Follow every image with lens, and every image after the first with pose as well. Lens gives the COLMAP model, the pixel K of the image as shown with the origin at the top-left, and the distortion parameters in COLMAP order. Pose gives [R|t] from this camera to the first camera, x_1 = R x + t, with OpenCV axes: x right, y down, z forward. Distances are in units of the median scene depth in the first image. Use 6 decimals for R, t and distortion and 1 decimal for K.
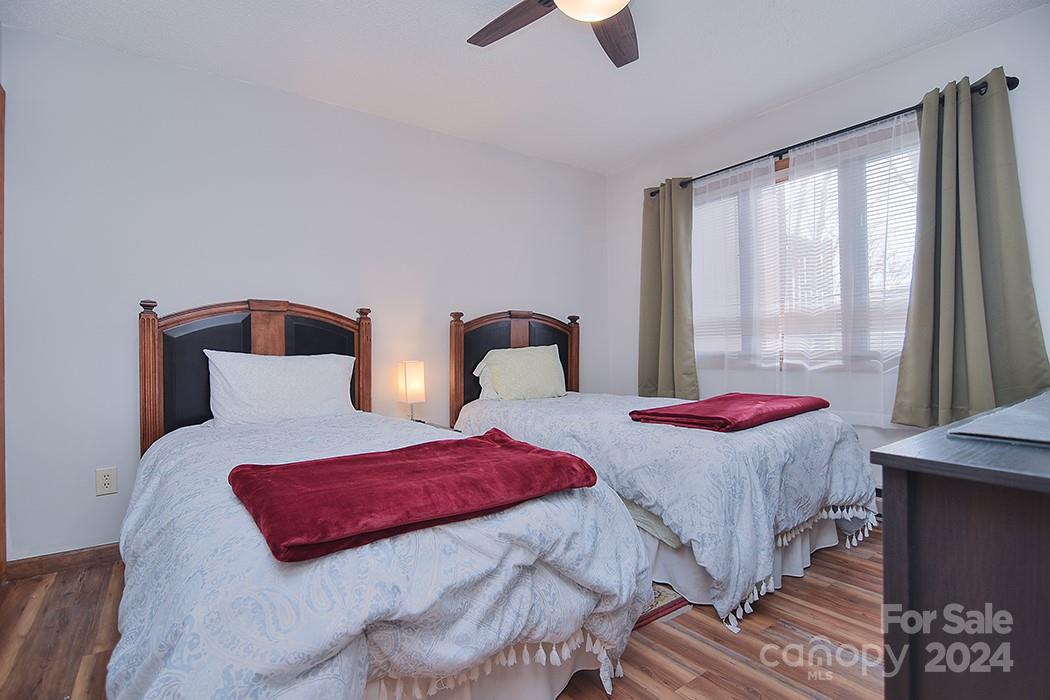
lens RADIAL K [[502.8, 0, 526.1], [0, 502.8, 352.7], [0, 0, 1]] dist [-0.015453, -0.010595]
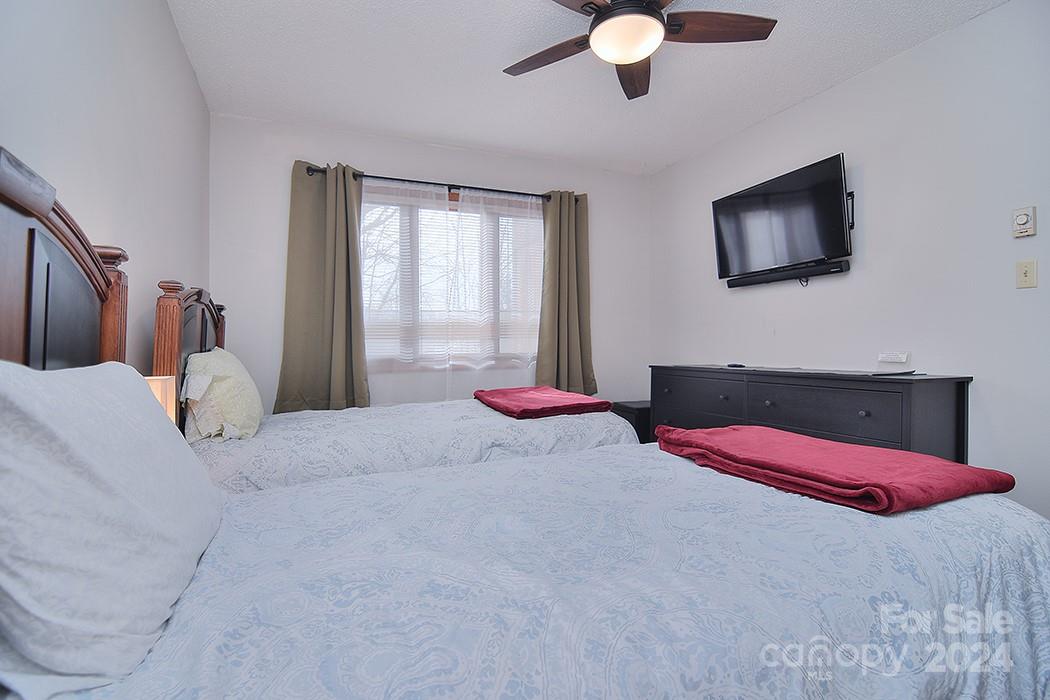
lens RADIAL K [[502.8, 0, 526.1], [0, 502.8, 352.7], [0, 0, 1]] dist [-0.015453, -0.010595]
pose [[0.210167, -0.000428, 0.977665, -0.627115], [0.019102, 0.999811, -0.003669, 0.000844], [-0.977479, 0.019446, 0.210136, 0.595866]]
